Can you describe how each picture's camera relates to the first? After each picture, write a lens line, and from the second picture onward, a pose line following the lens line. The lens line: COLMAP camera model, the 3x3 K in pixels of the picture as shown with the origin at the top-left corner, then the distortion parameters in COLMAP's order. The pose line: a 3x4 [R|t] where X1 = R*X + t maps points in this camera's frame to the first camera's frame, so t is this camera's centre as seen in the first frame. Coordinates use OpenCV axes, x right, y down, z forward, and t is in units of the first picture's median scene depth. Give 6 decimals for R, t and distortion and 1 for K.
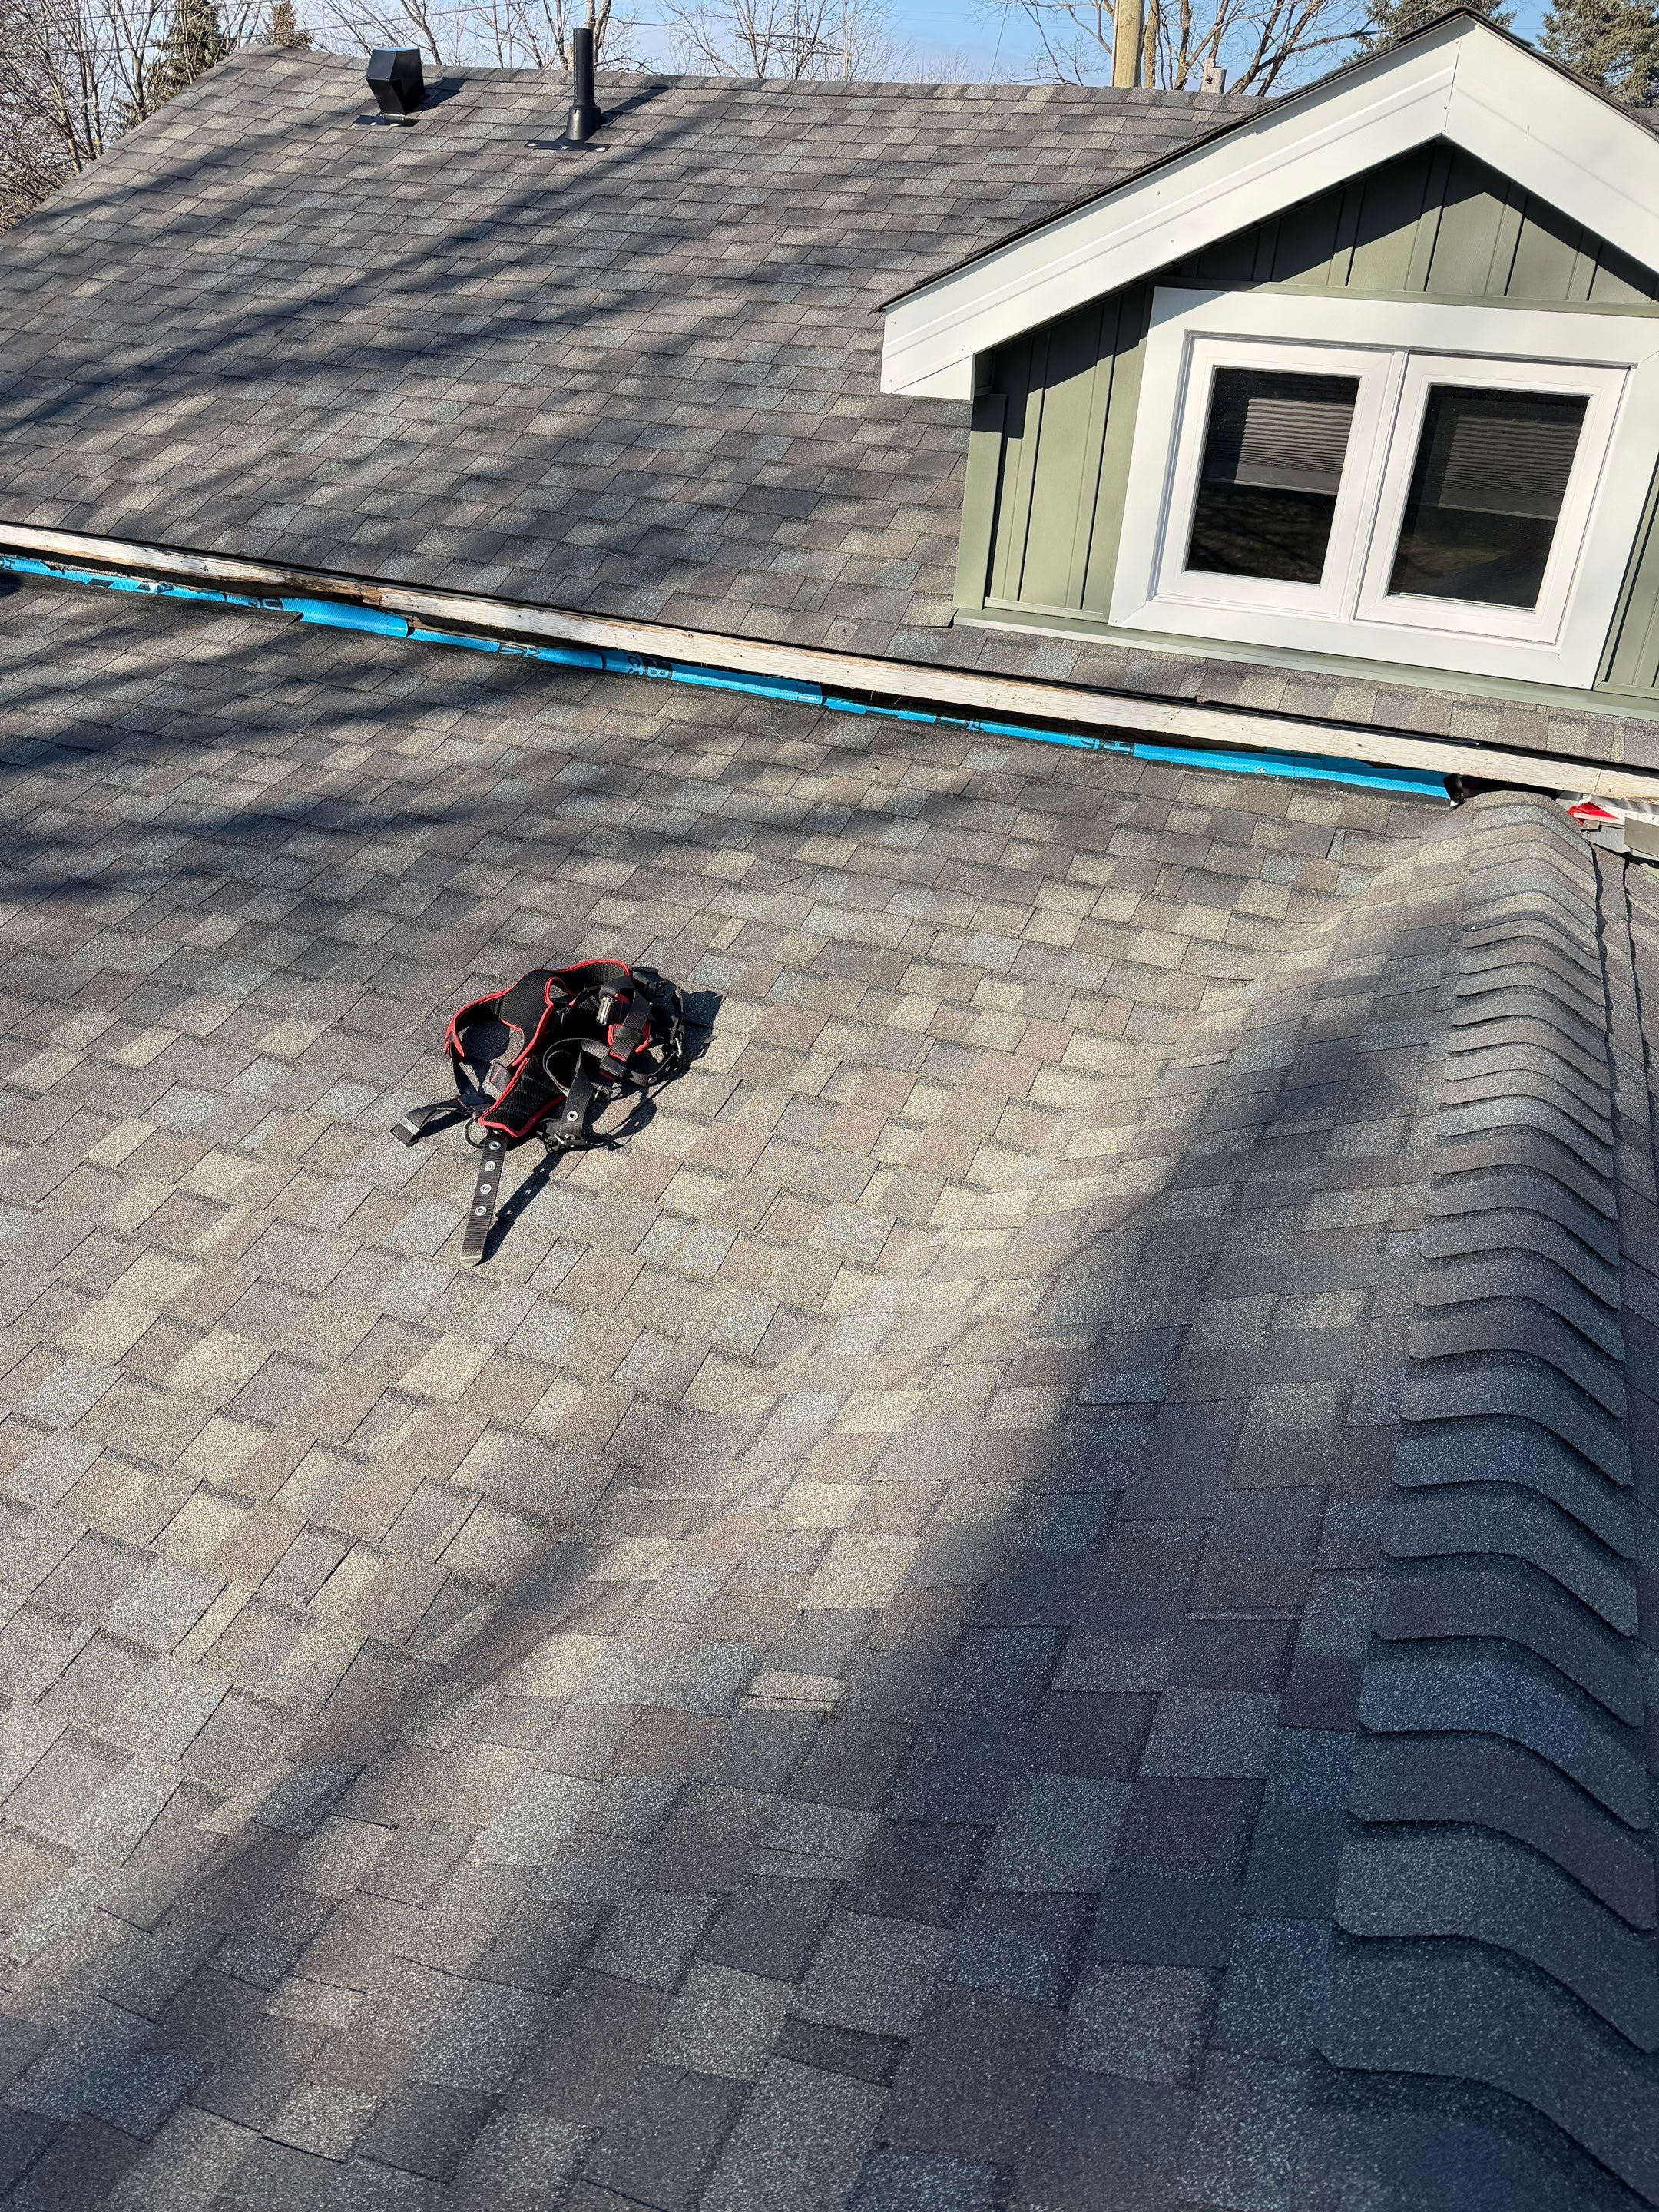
lens RADIAL K [[1475.1, 0, 829.5], [0, 1475.1, 1106.0], [0, 0, 1]] dist [-0.007593, -0.006042]
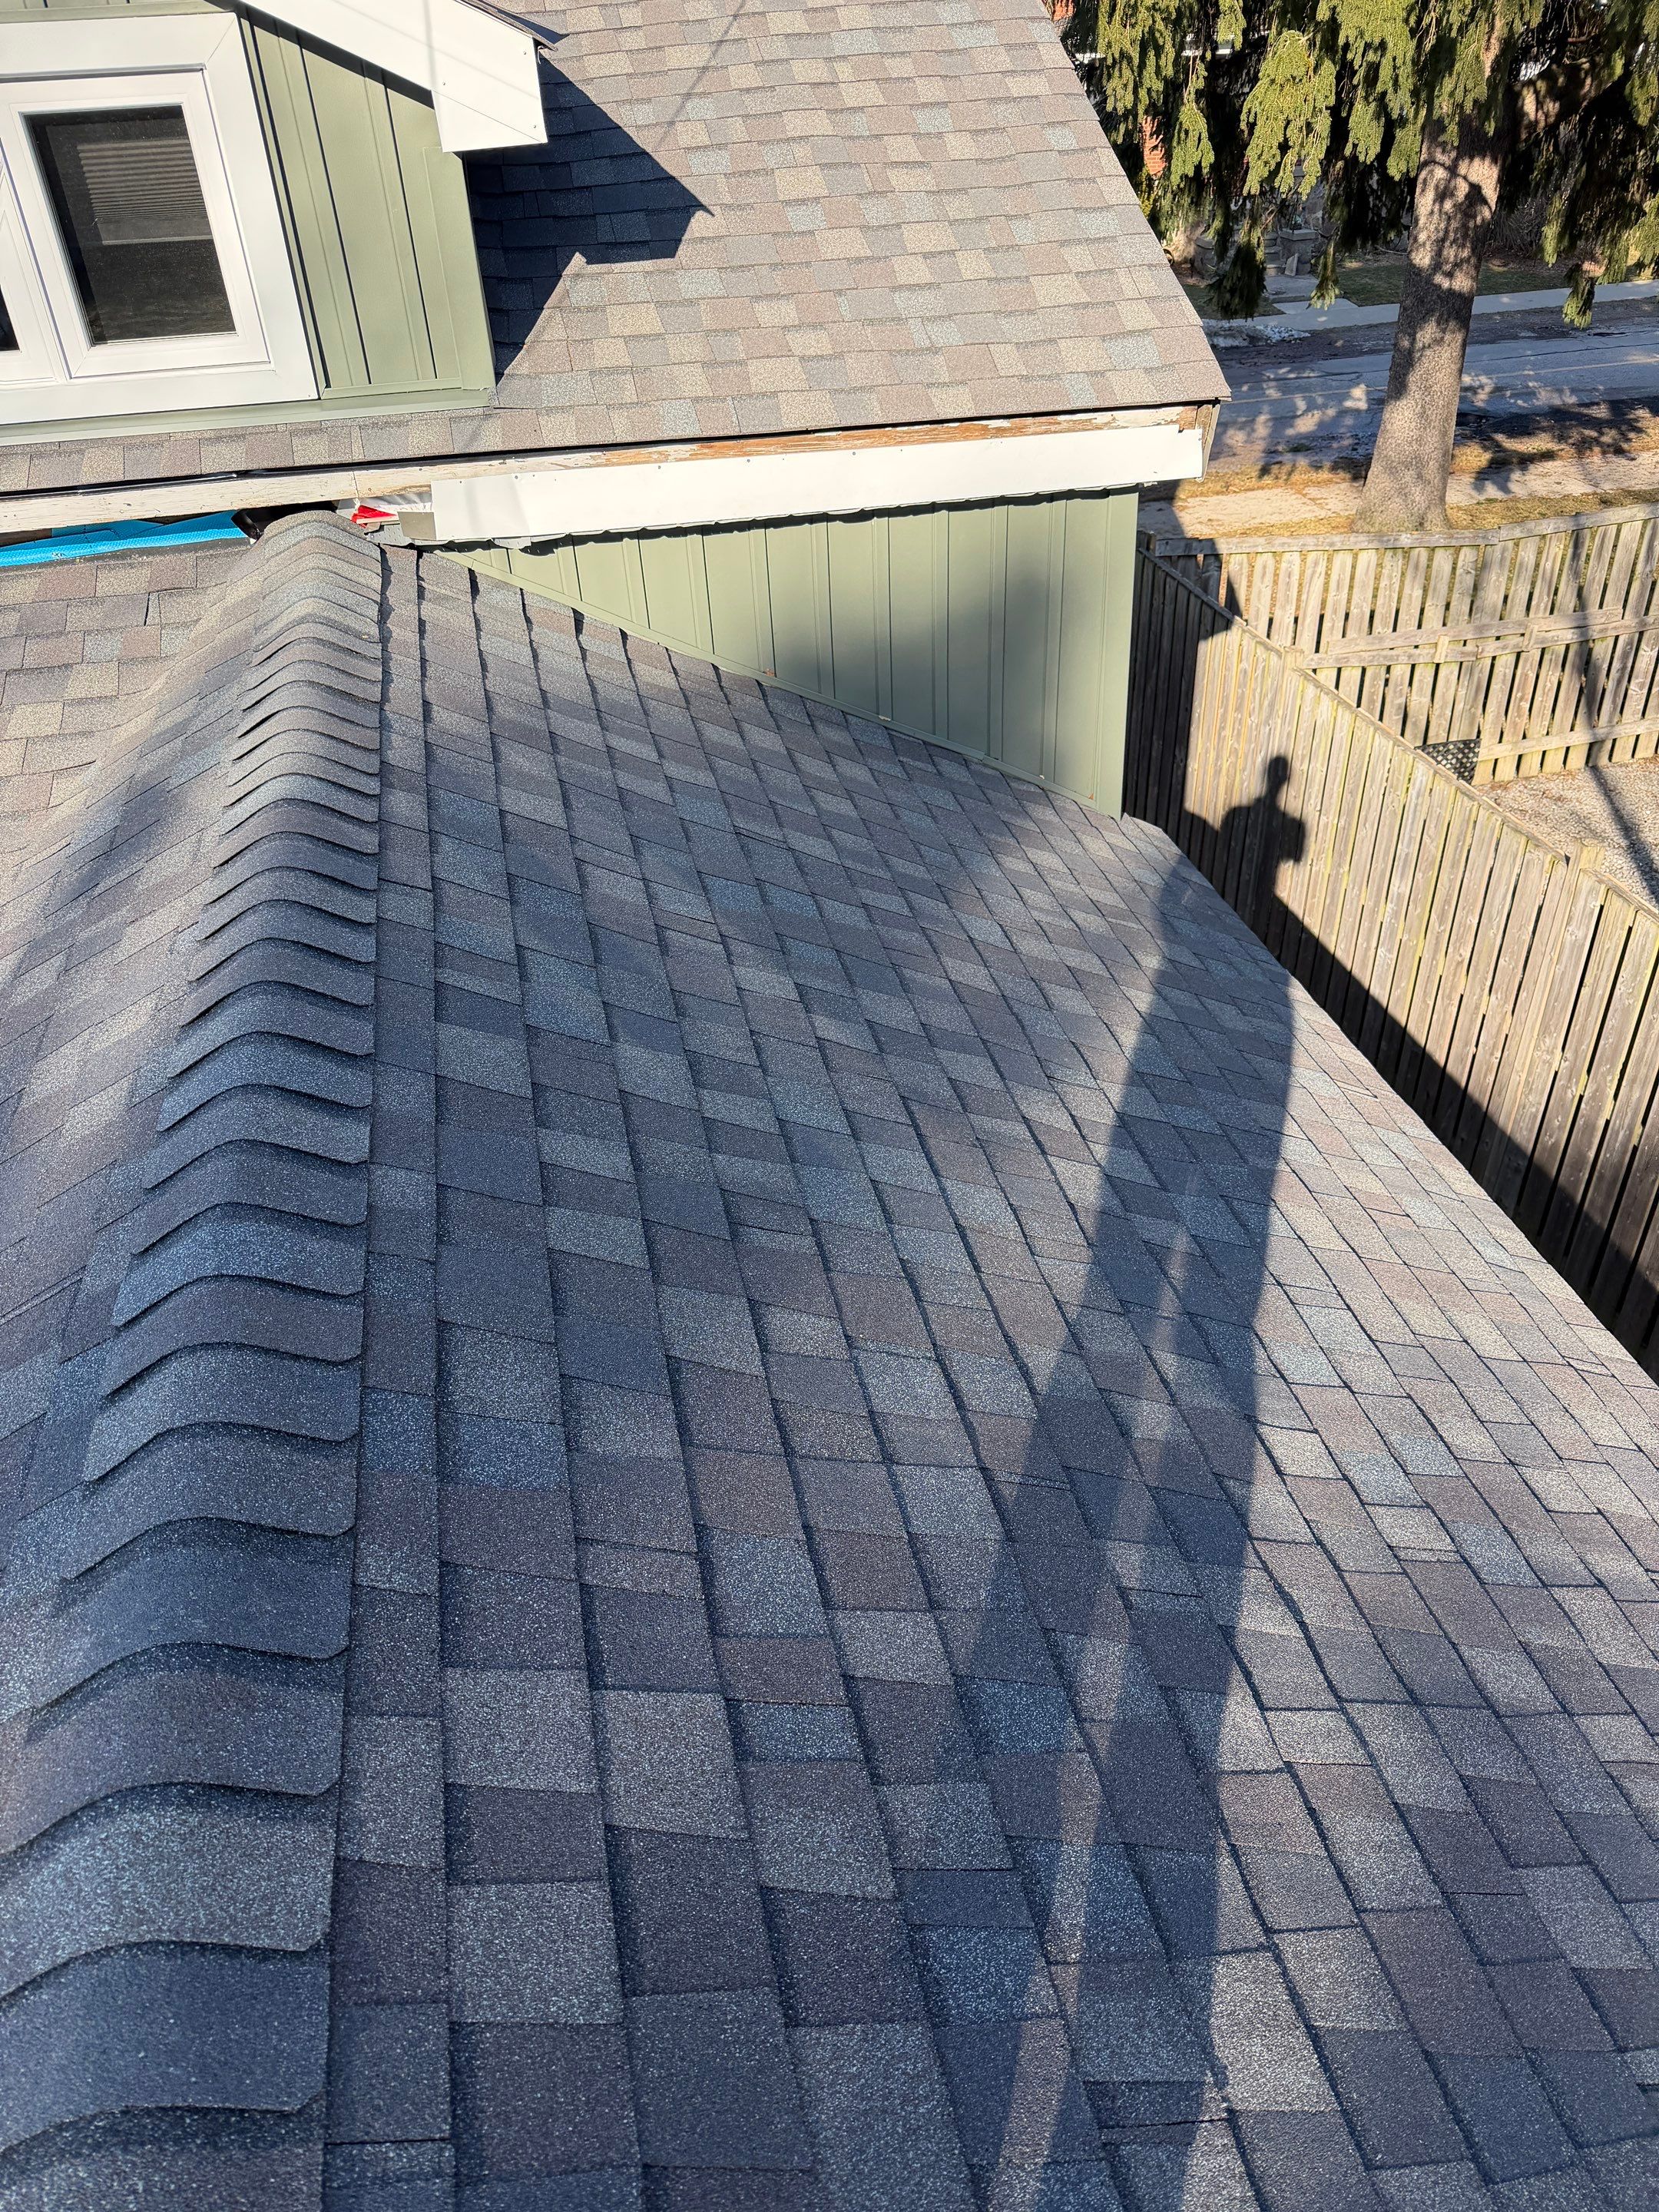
lens RADIAL K [[1528.5, 0, 829.5], [0, 1528.5, 1106.0], [0, 0, 1]] dist [0.006712, 0.003607]
pose [[0.846940, -0.379306, 0.372586, 0.234223], [0.344979, 0.925257, 0.157761, 0.139932], [-0.404577, -0.005080, 0.914490, -0.151955]]
